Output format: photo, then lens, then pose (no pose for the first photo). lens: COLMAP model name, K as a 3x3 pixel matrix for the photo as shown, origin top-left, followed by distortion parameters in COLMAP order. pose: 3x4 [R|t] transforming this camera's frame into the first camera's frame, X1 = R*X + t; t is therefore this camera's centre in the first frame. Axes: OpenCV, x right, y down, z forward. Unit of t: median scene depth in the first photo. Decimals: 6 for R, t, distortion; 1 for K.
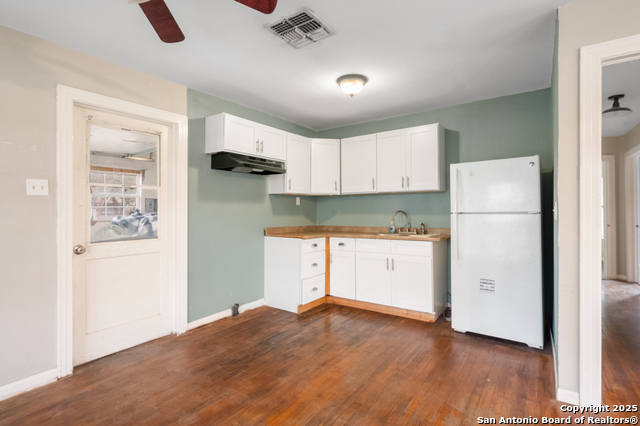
lens RADIAL K [[312.5, 0, 320.0], [0, 312.5, 211.9], [0, 0, 1]] dist [0.001972, 0.000199]
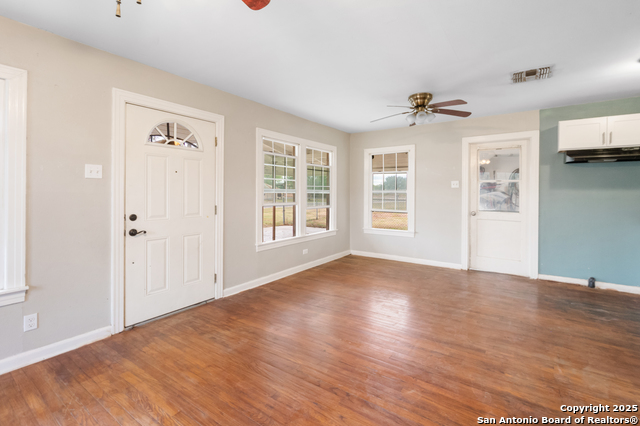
lens RADIAL K [[312.5, 0, 316.0], [0, 312.5, 192.2], [0, 0, 1]] dist [0.001972, 0.000199]
pose [[-0.016390, 0.006175, -0.999847, 1.046878], [-0.013757, 0.999885, 0.006401, -0.014907], [0.999771, 0.013860, -0.016303, -0.000650]]
